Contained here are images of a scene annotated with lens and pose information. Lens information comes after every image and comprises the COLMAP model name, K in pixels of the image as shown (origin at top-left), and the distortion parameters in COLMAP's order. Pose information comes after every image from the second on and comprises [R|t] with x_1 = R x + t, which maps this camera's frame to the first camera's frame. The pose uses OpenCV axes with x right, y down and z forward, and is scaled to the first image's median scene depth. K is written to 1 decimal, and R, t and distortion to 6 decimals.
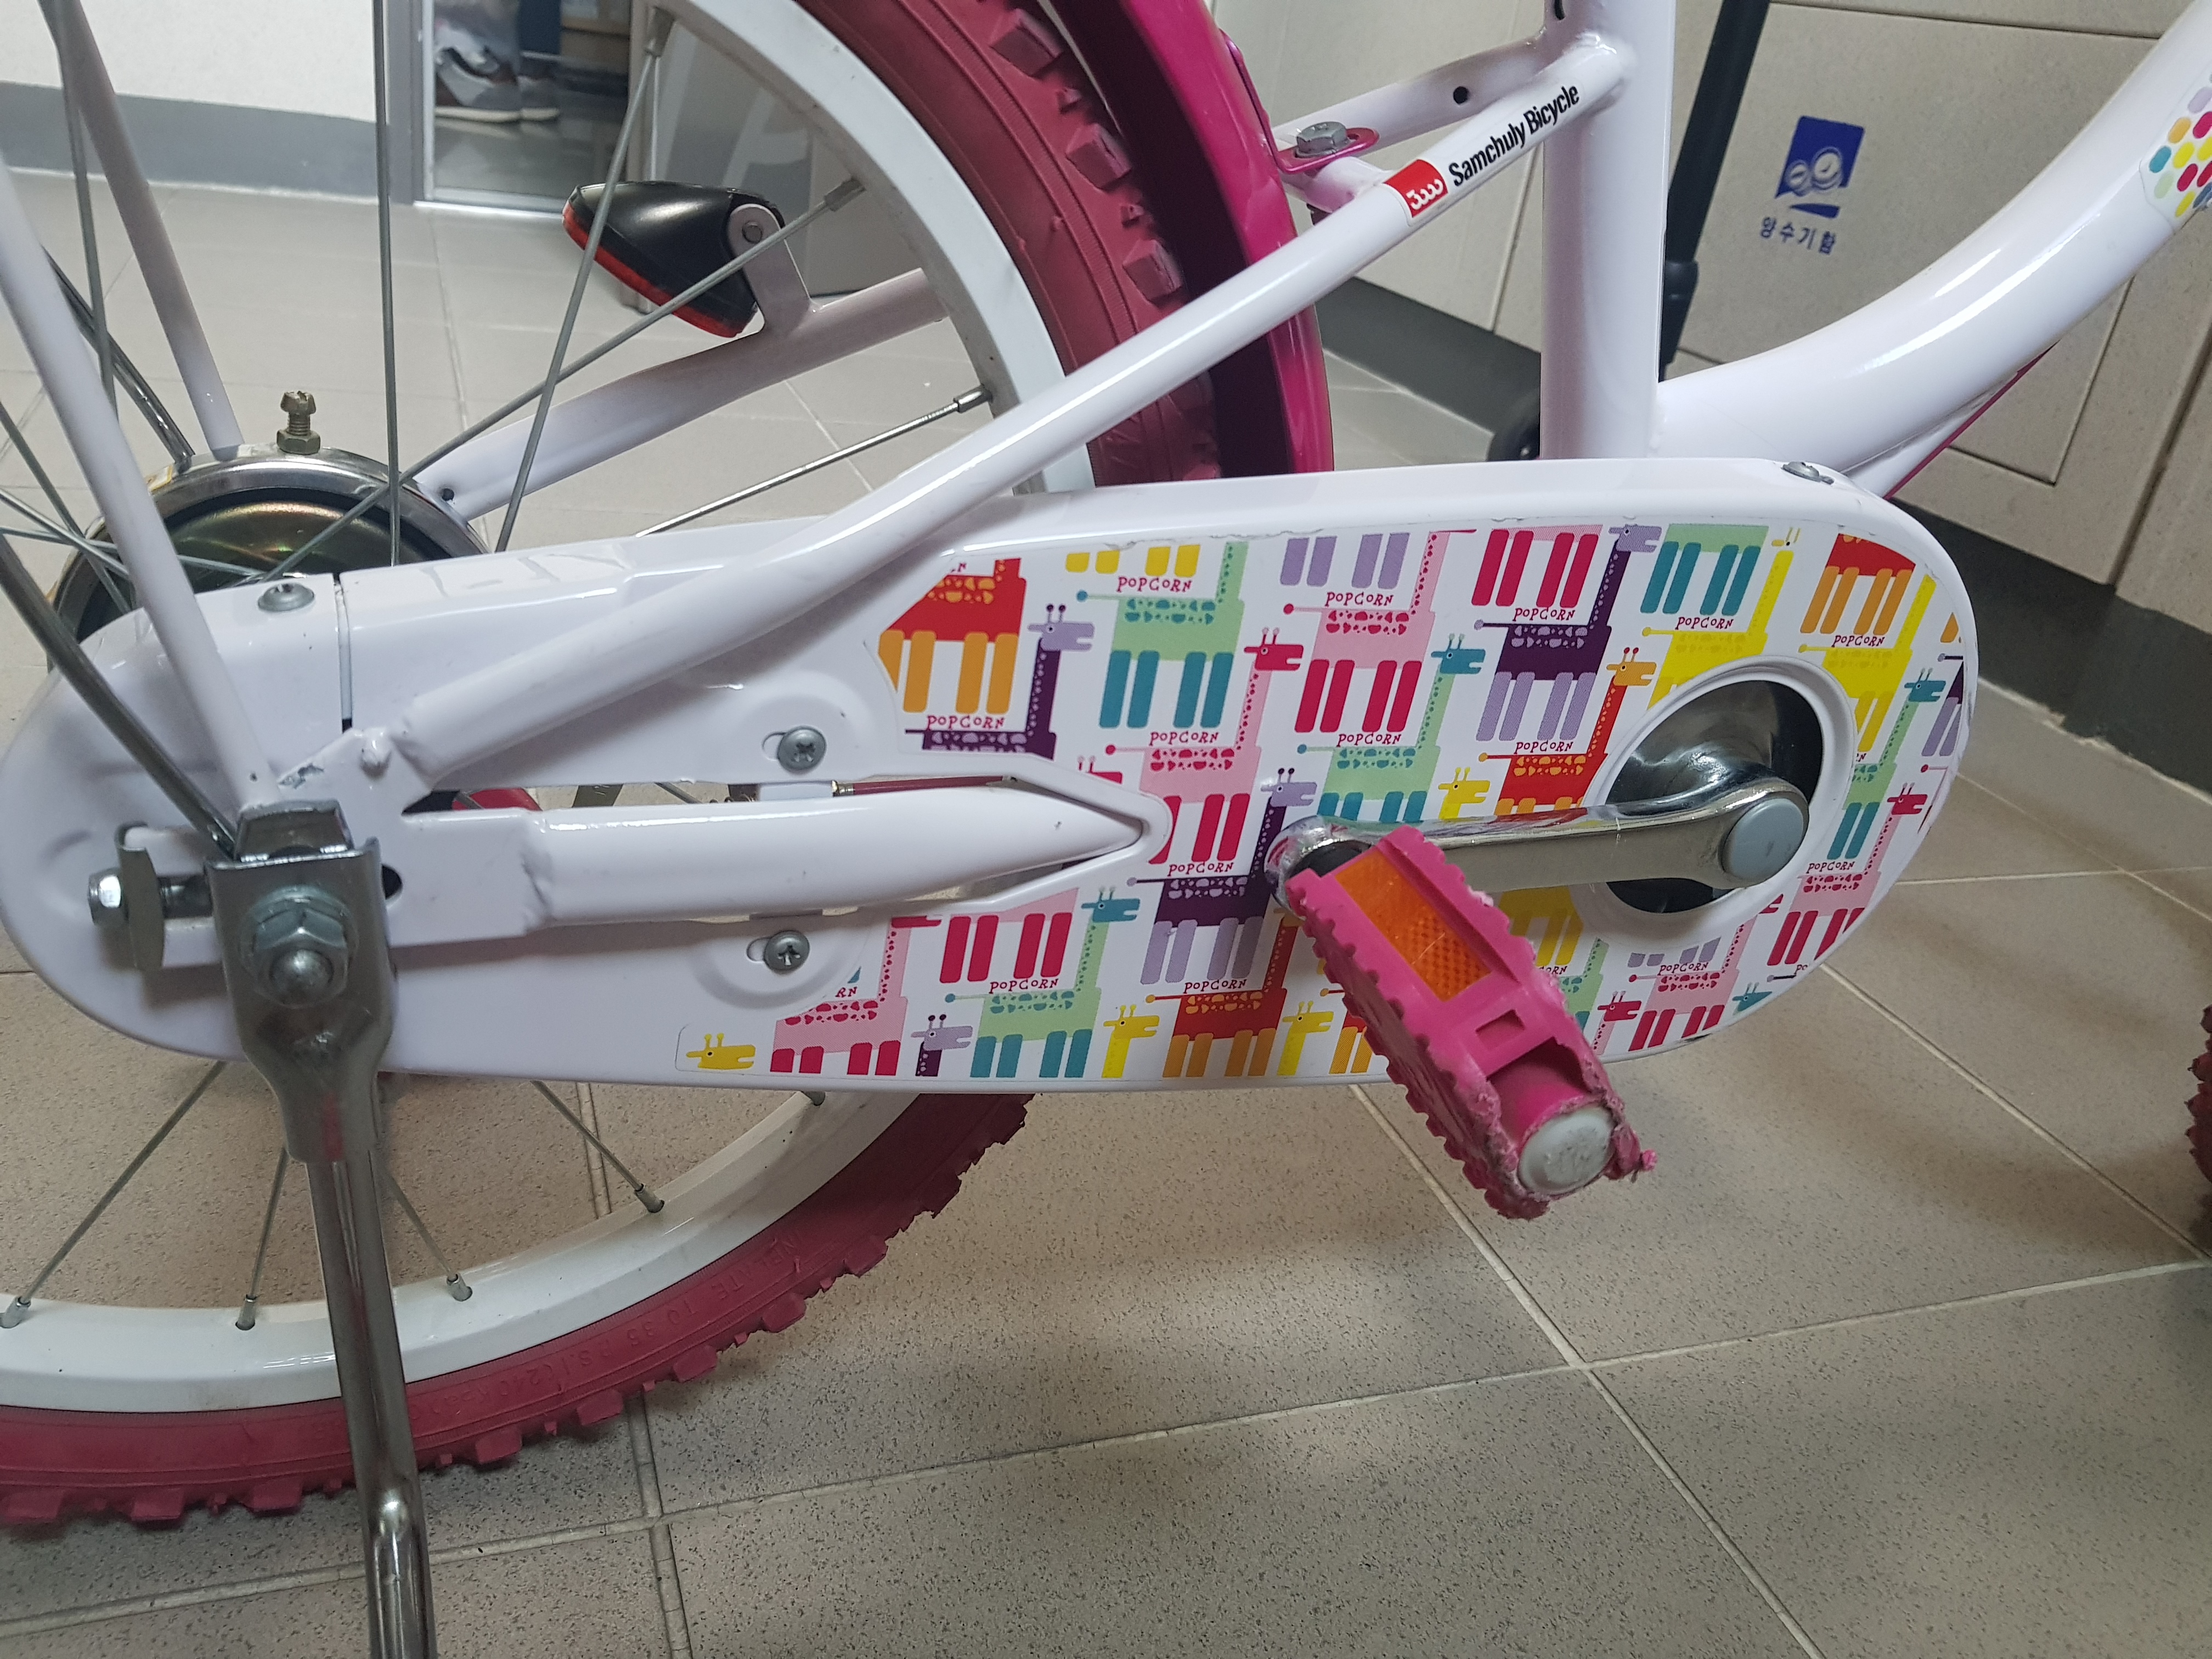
lens RADIAL K [[1723.0, 0, 1108.1], [0, 1723.0, 826.7], [0, 0, 1]] dist [0.030788, -0.040740]
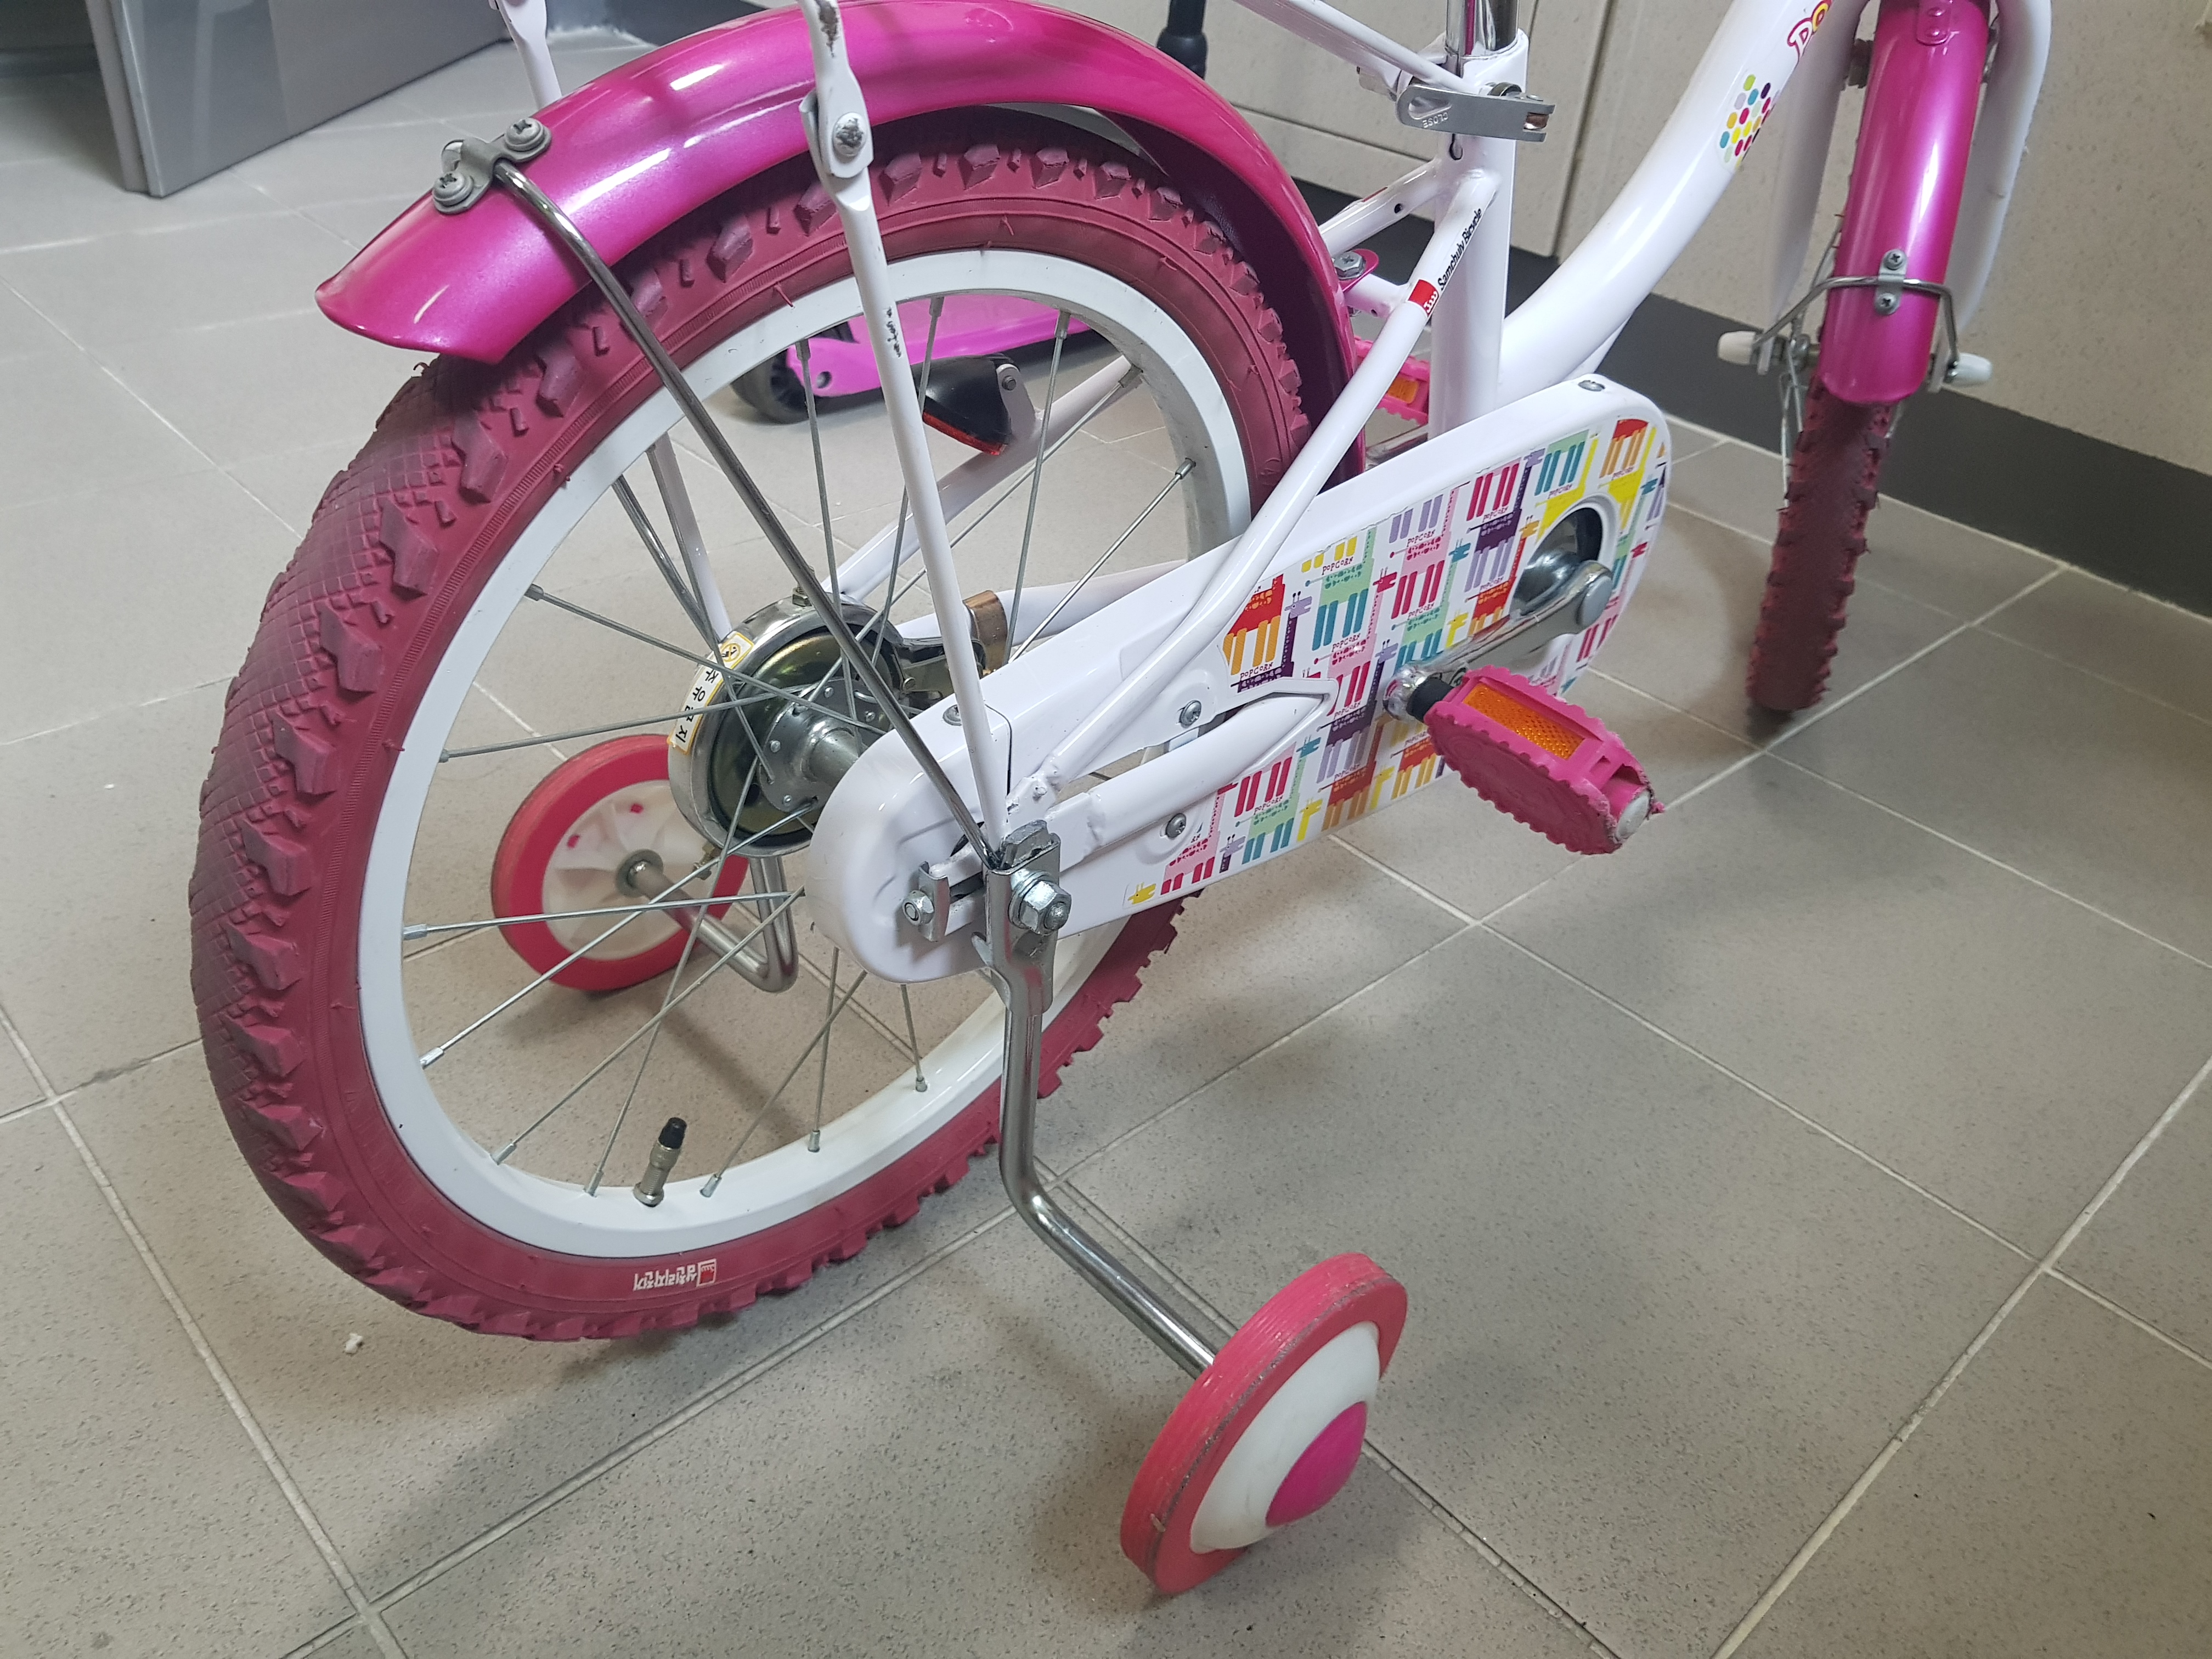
lens RADIAL K [[1723.0, 0, 1098.9], [0, 1723.0, 826.0], [0, 0, 1]] dist [0.030788, -0.040740]
pose [[0.916907, -0.278932, 0.285445, -0.688822], [0.217491, 0.948908, 0.228630, -0.308897], [-0.334634, -0.147551, 0.930725, -0.510350]]
